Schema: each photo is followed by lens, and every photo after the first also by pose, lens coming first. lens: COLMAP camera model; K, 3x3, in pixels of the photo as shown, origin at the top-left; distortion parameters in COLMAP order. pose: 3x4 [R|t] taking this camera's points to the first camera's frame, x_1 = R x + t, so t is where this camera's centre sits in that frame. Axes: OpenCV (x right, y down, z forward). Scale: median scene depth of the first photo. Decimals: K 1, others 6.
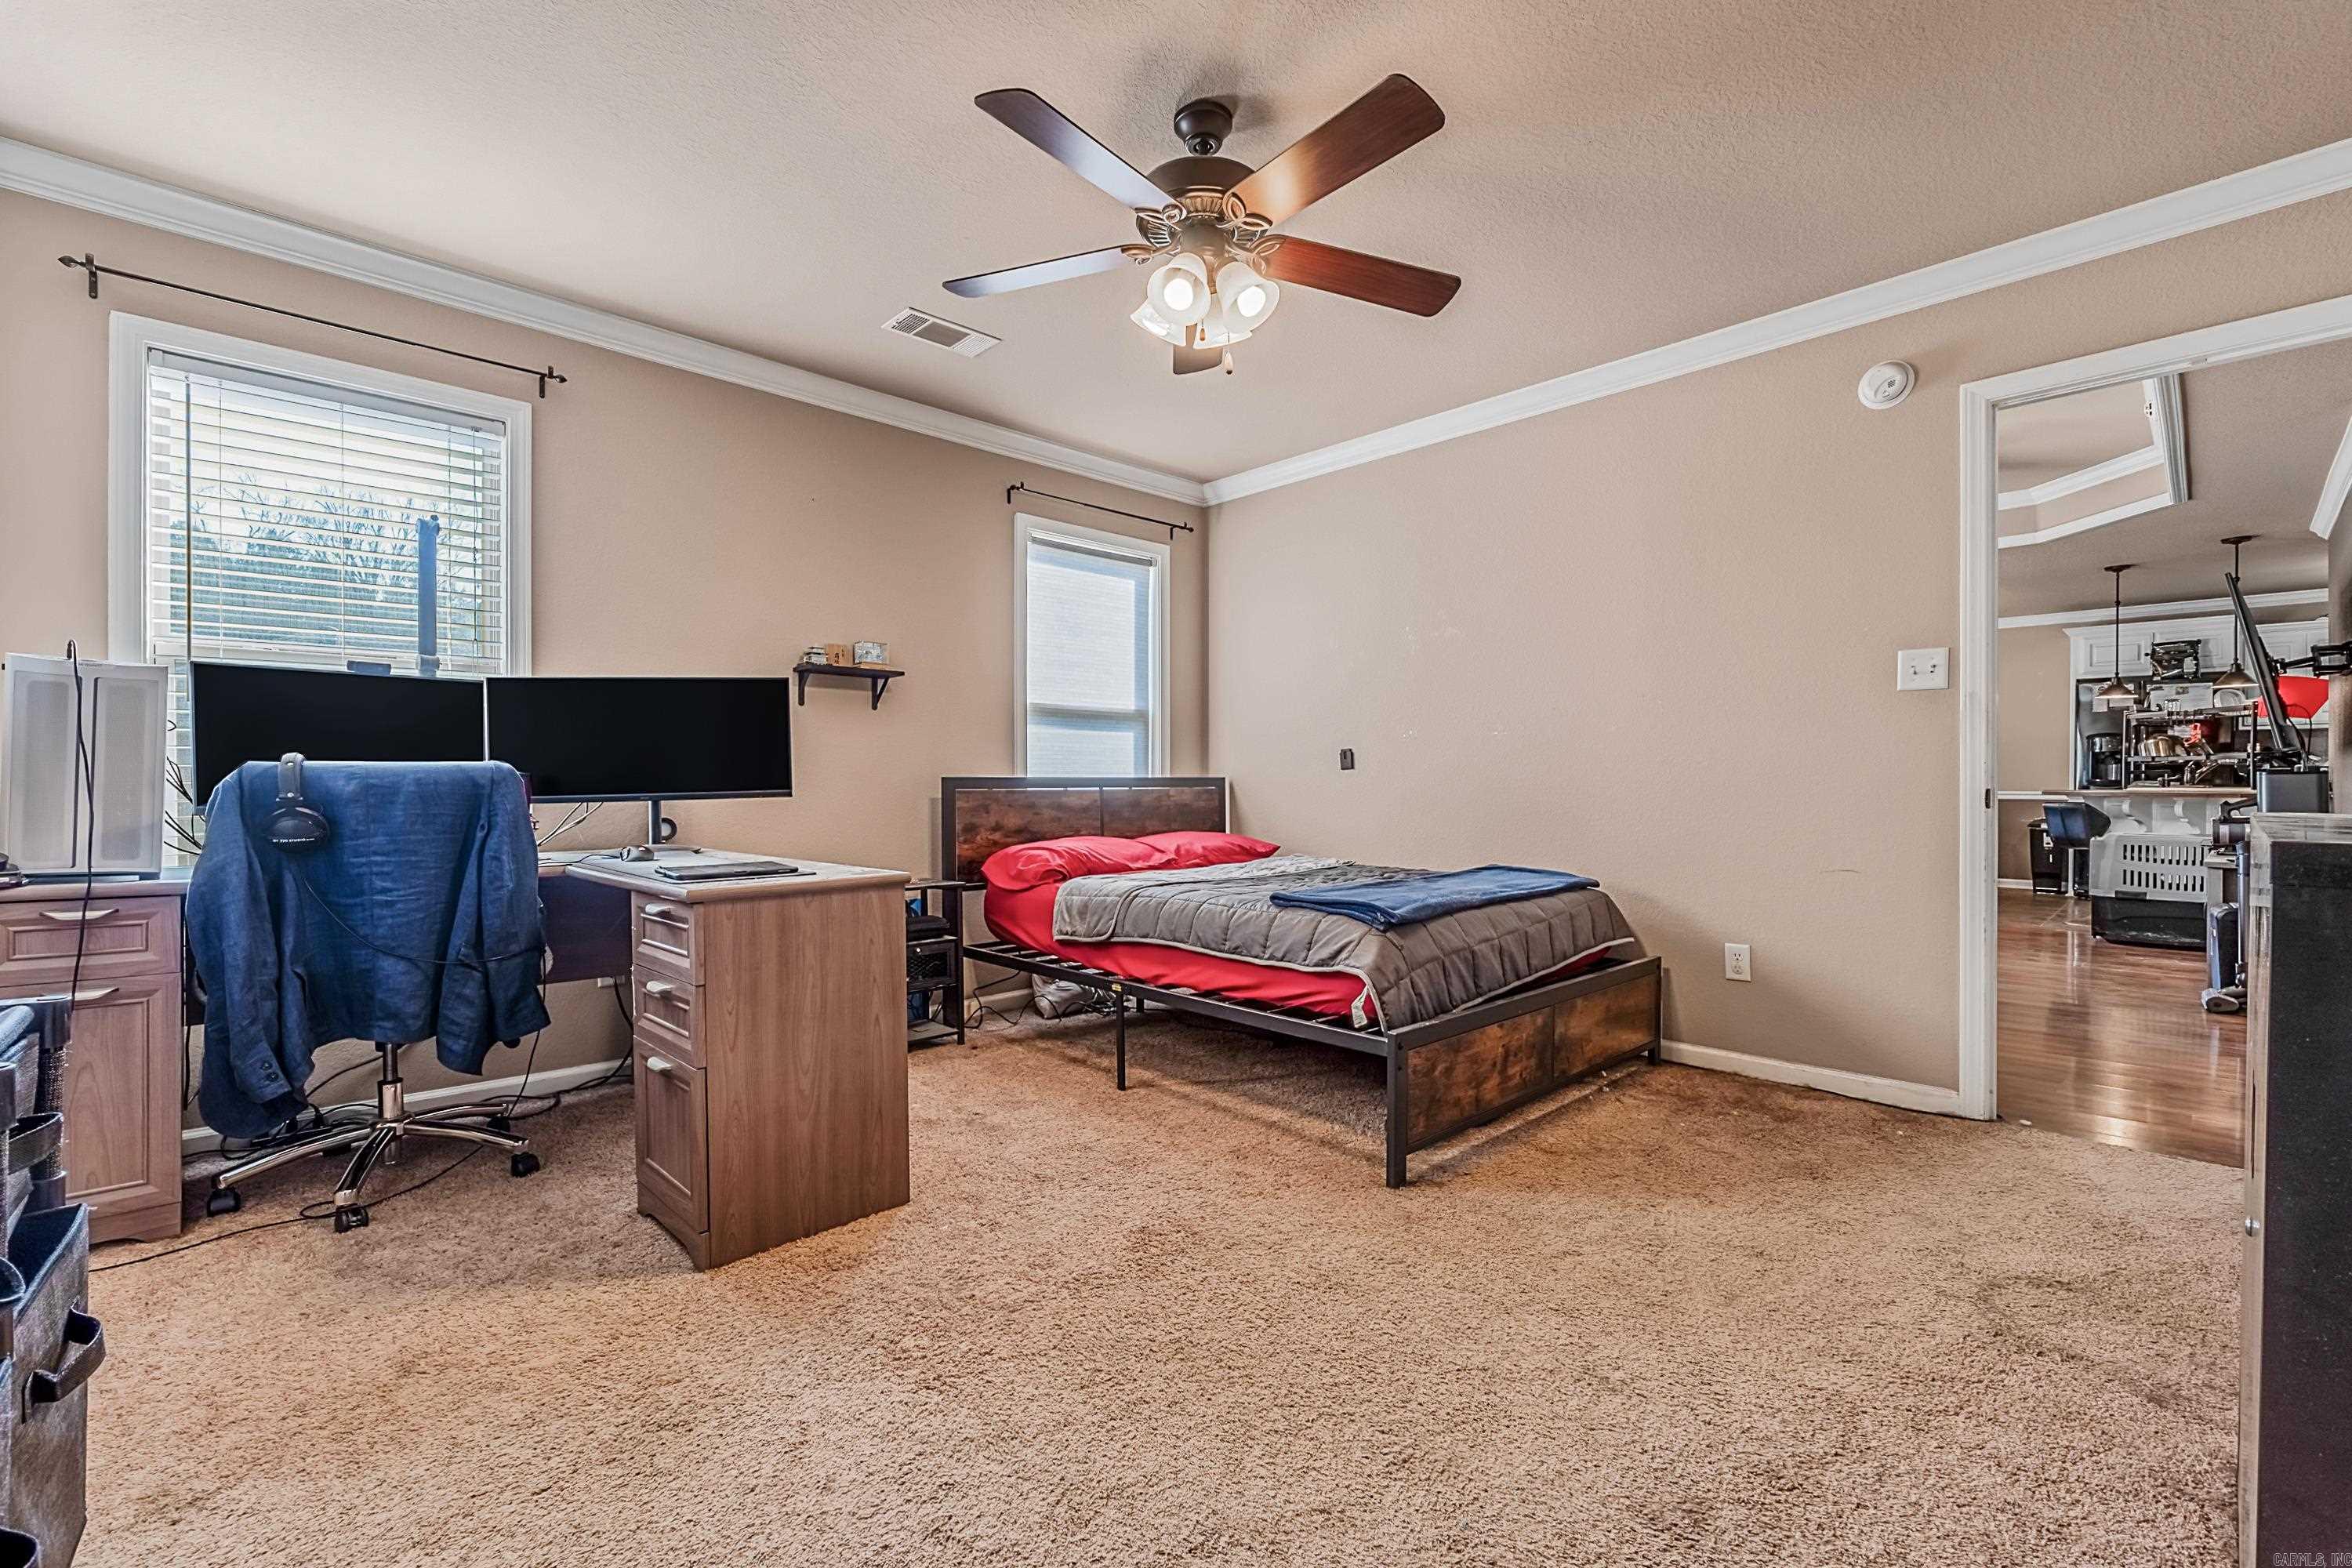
lens RADIAL K [[995.0, 0, 1182.2], [0, 995.0, 789.6], [0, 0, 1]] dist [-0.004786, -0.000996]
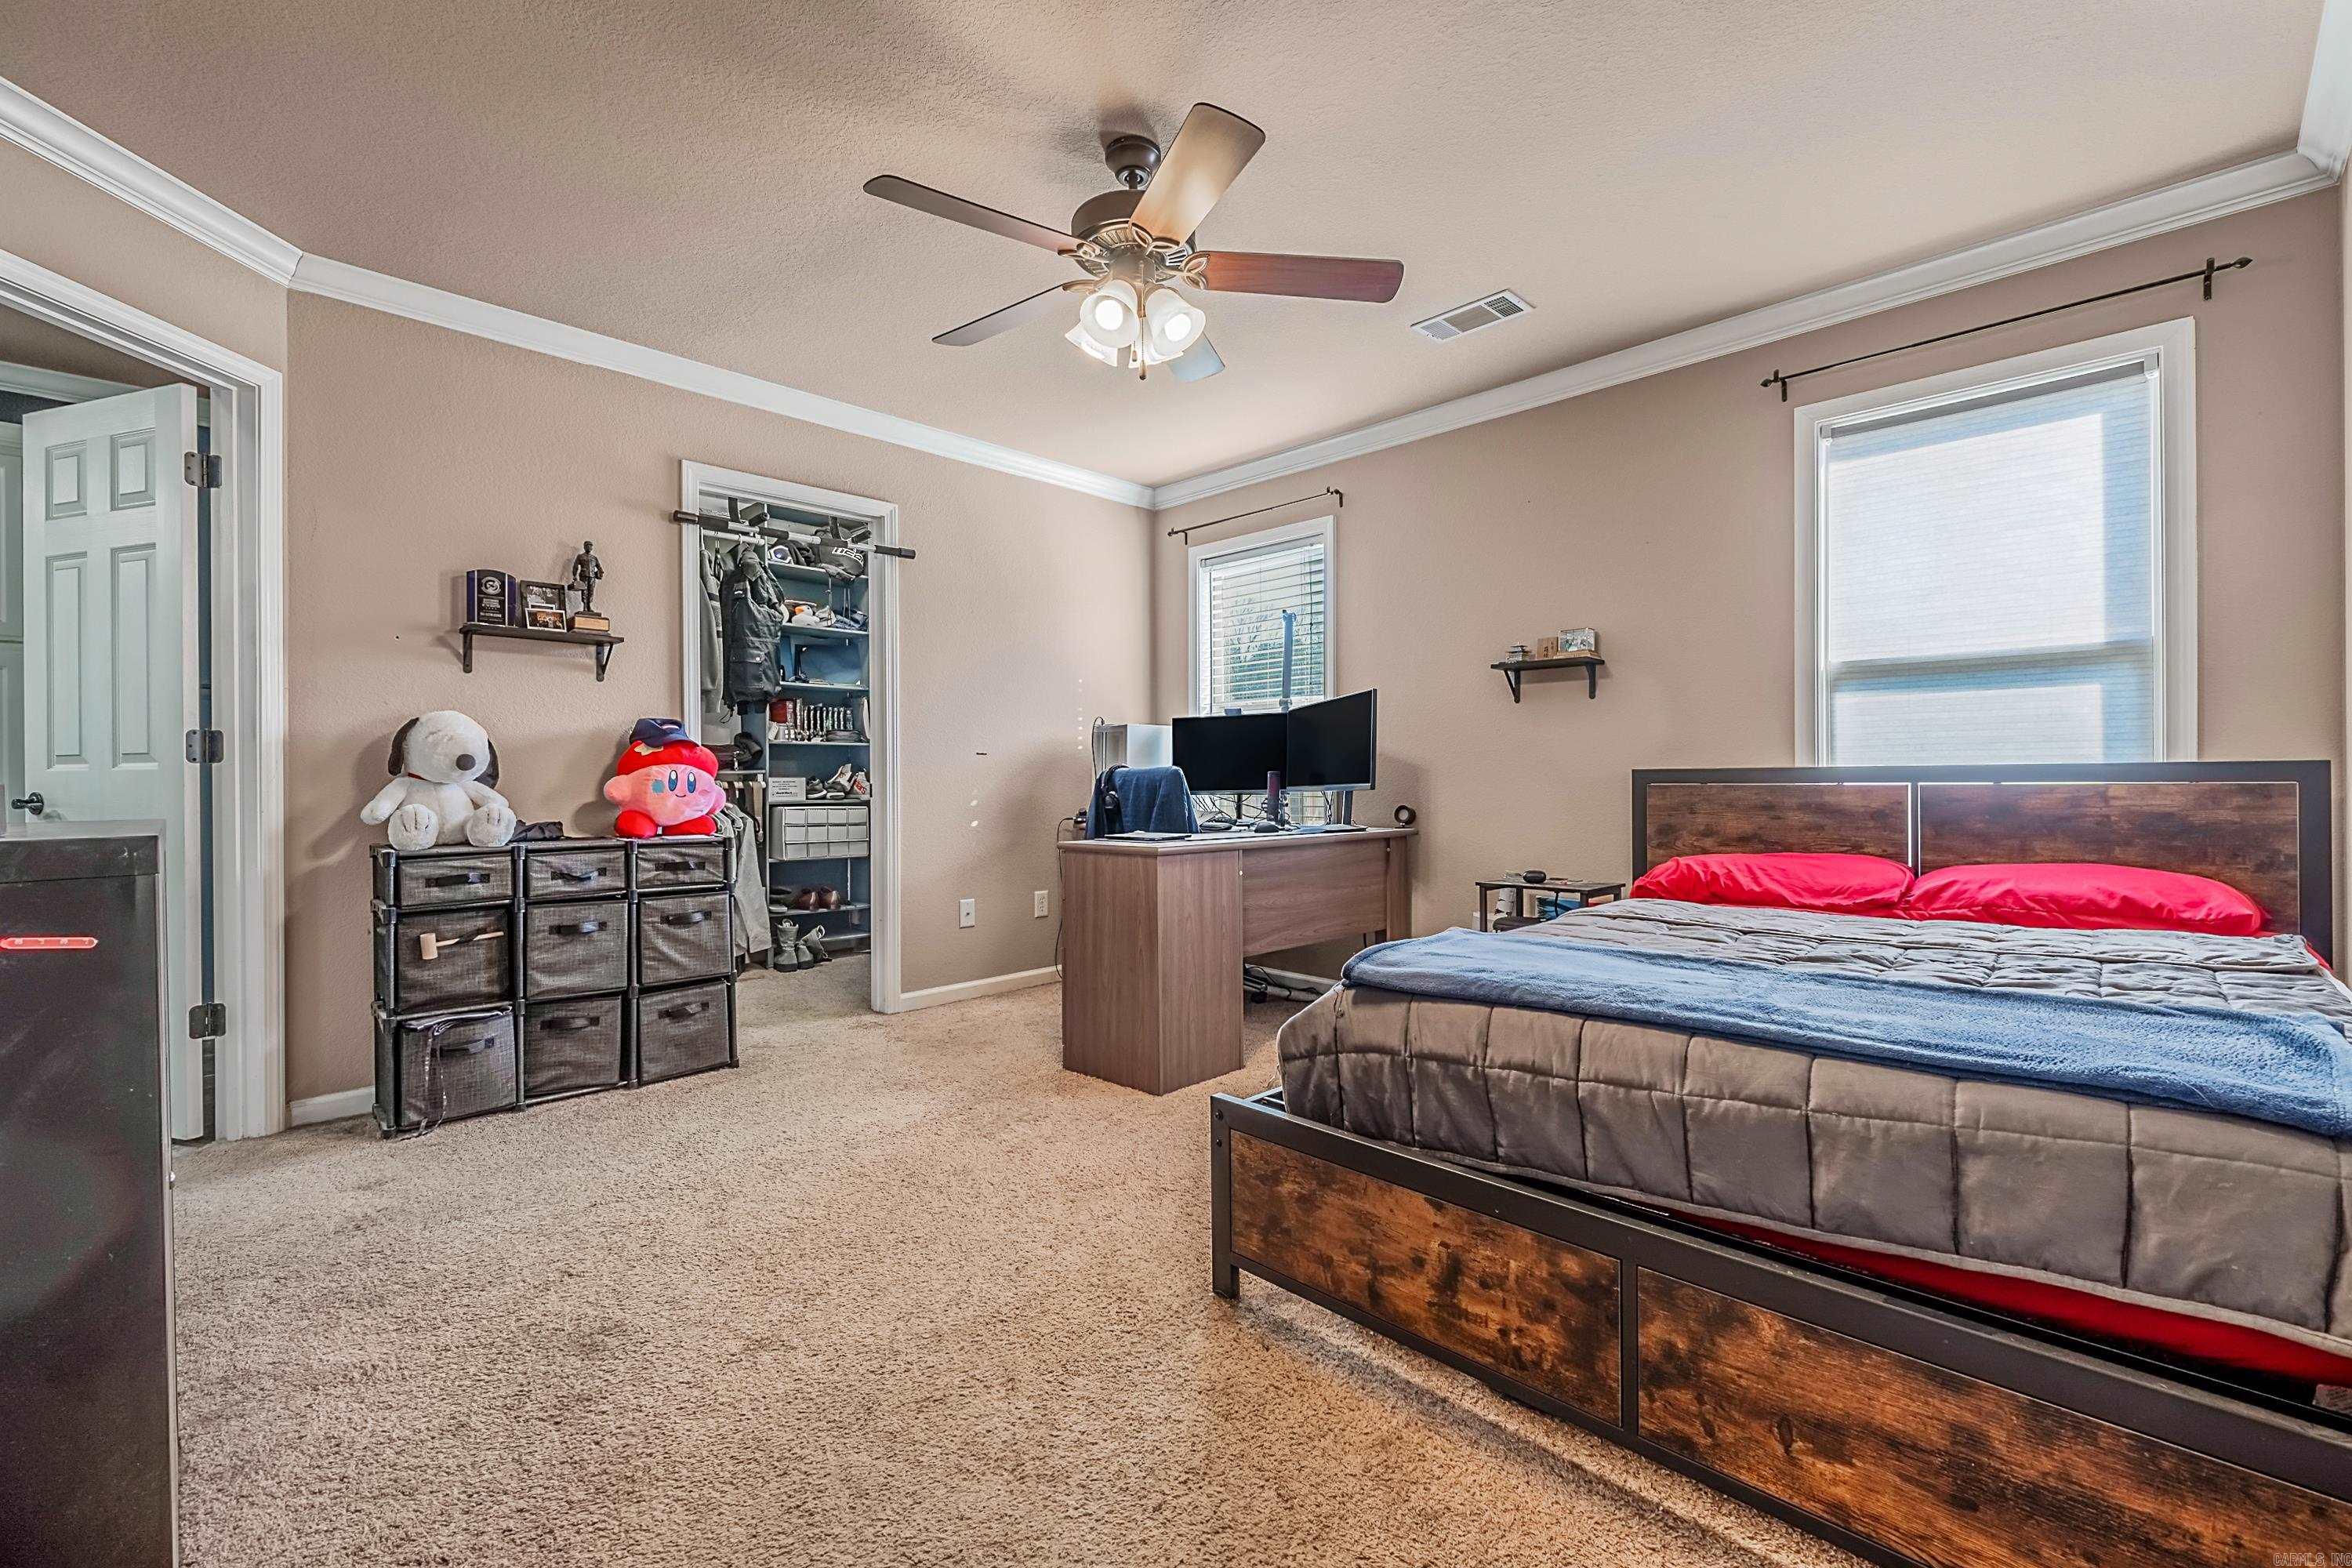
lens RADIAL K [[995.0, 0, 1218.2], [0, 995.0, 773.1], [0, 0, 1]] dist [-0.004786, -0.000996]
pose [[0.021083, 0.000257, -0.999778, 0.793031], [0.002812, 0.999996, 0.000317, -0.013427], [0.999774, -0.002818, 0.021082, 0.787222]]
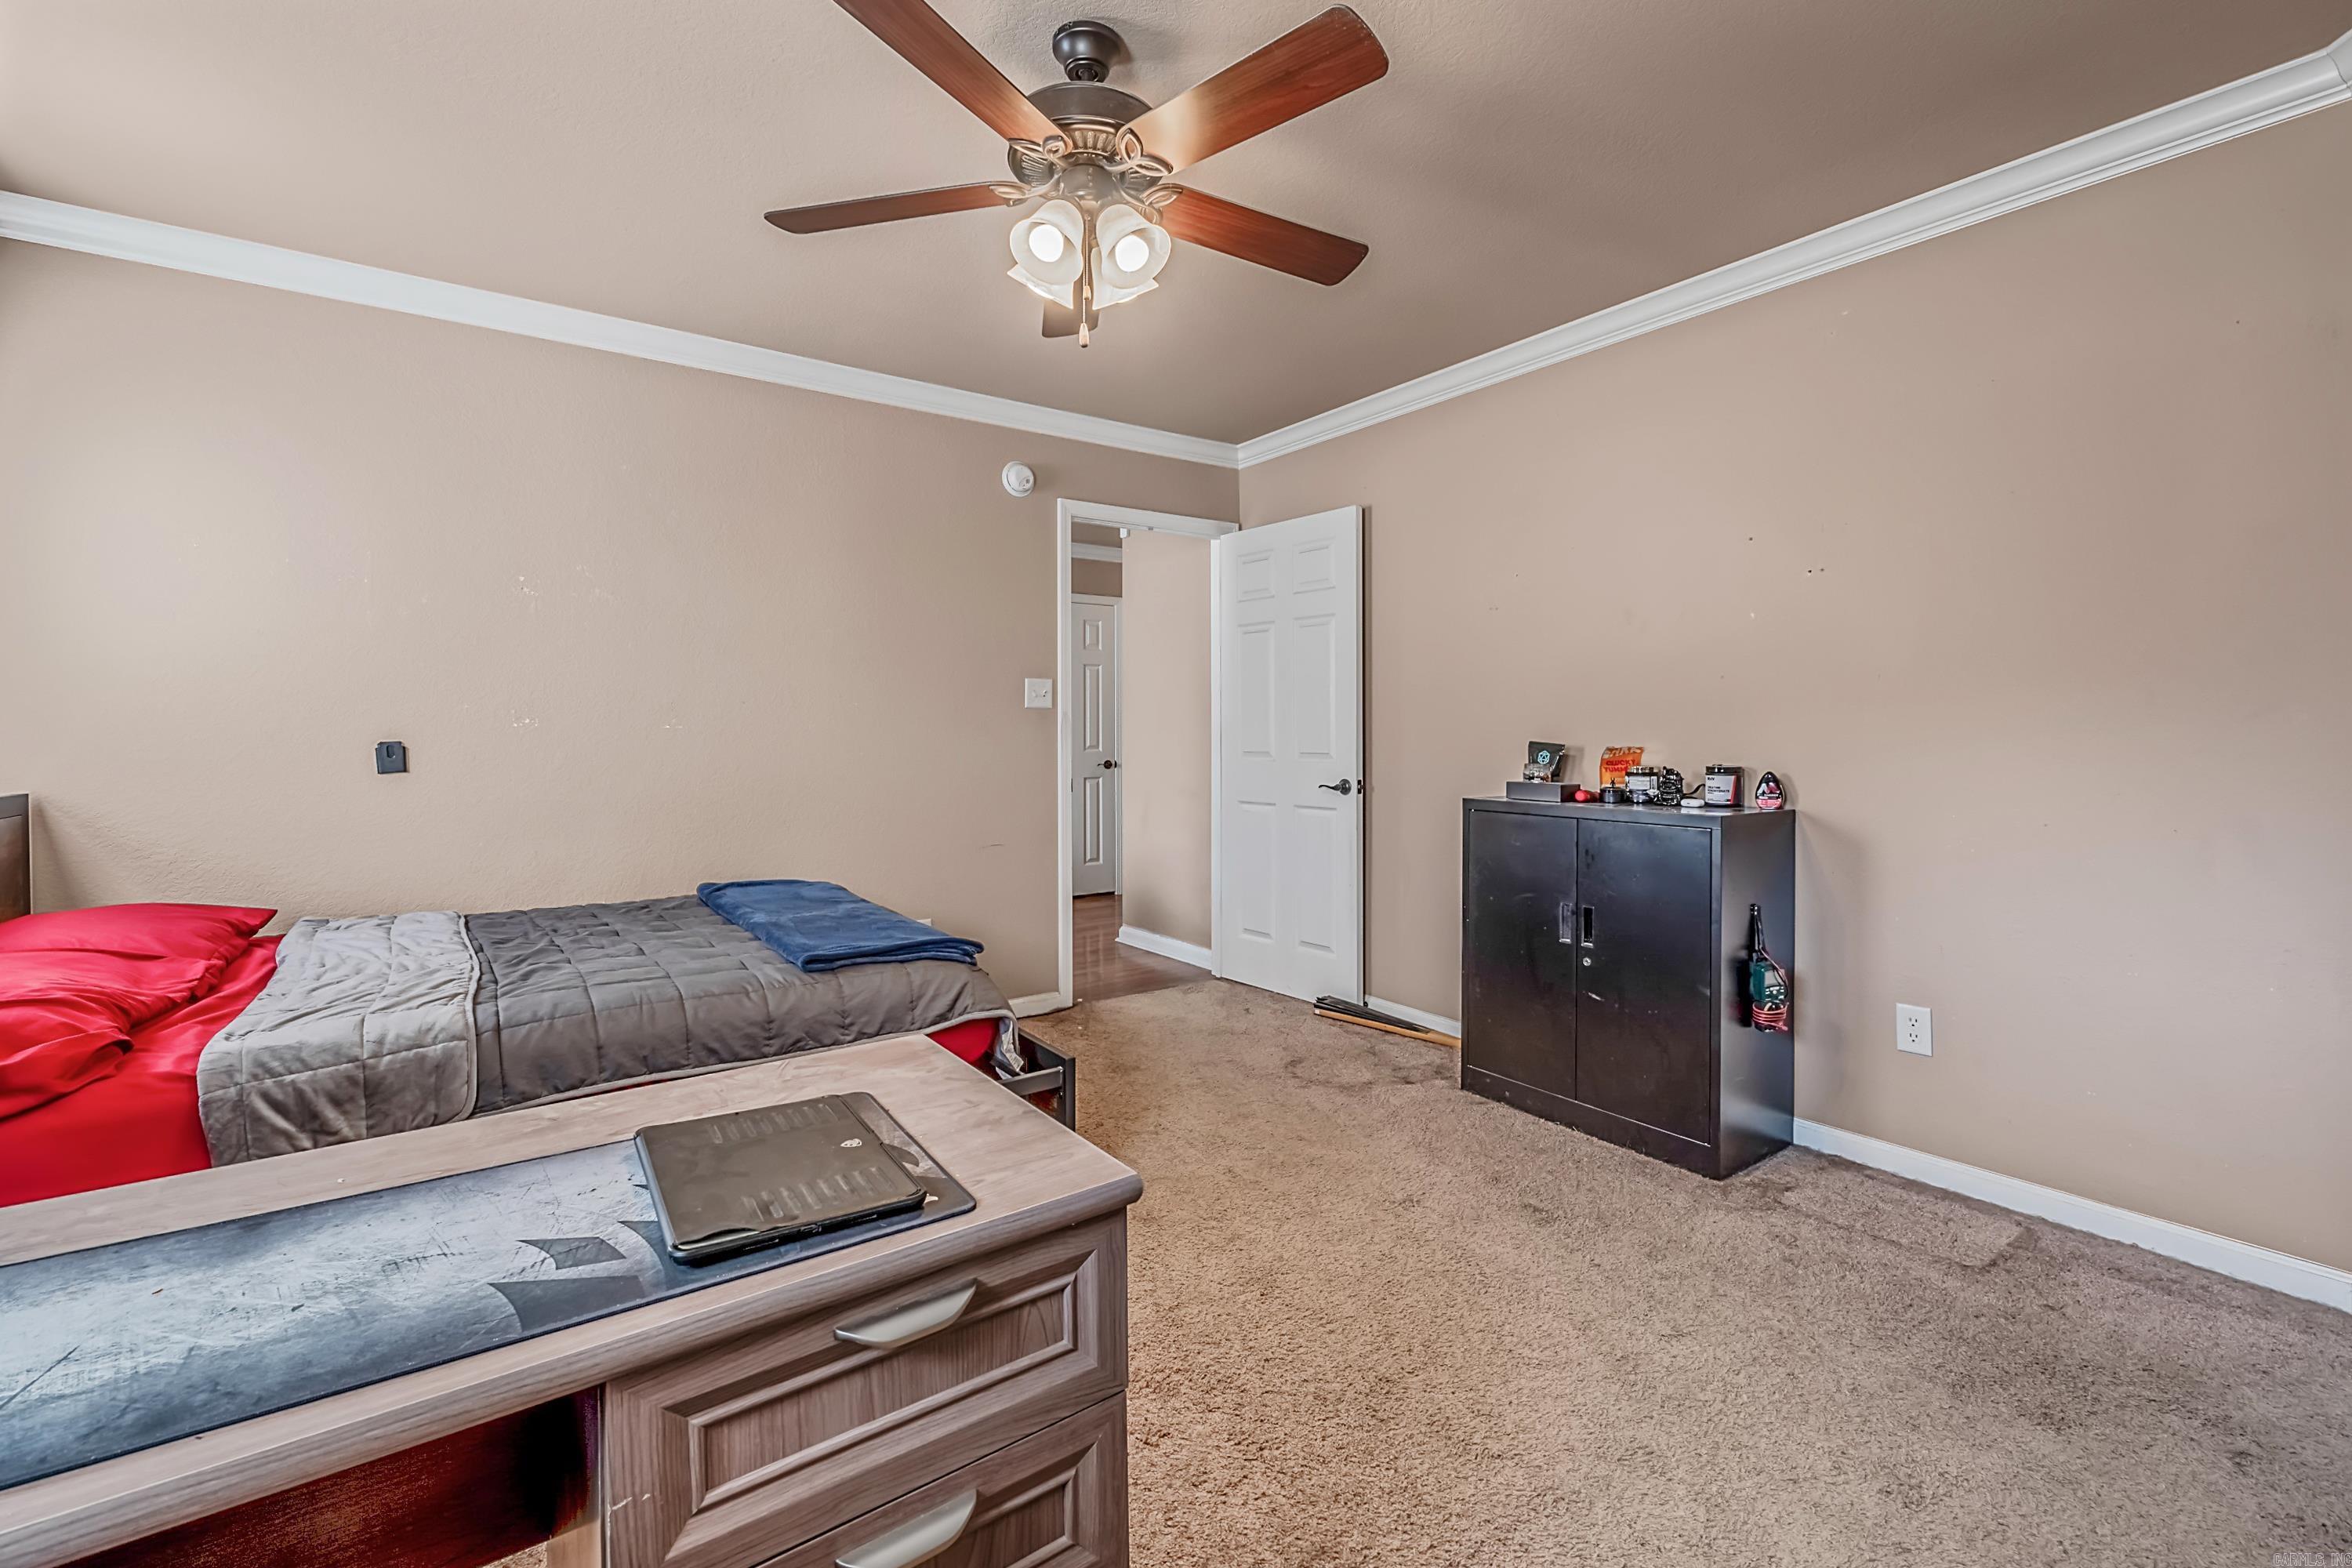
lens RADIAL K [[995.0, 0, 1176.2], [0, 995.0, 738.7], [0, 0, 1]] dist [-0.004786, -0.000996]
pose [[0.147499, 0.000054, 0.989062, -0.596253], [0.010935, 0.999939, -0.001686, -0.054168], [-0.989002, 0.011064, 0.147489, 0.604342]]
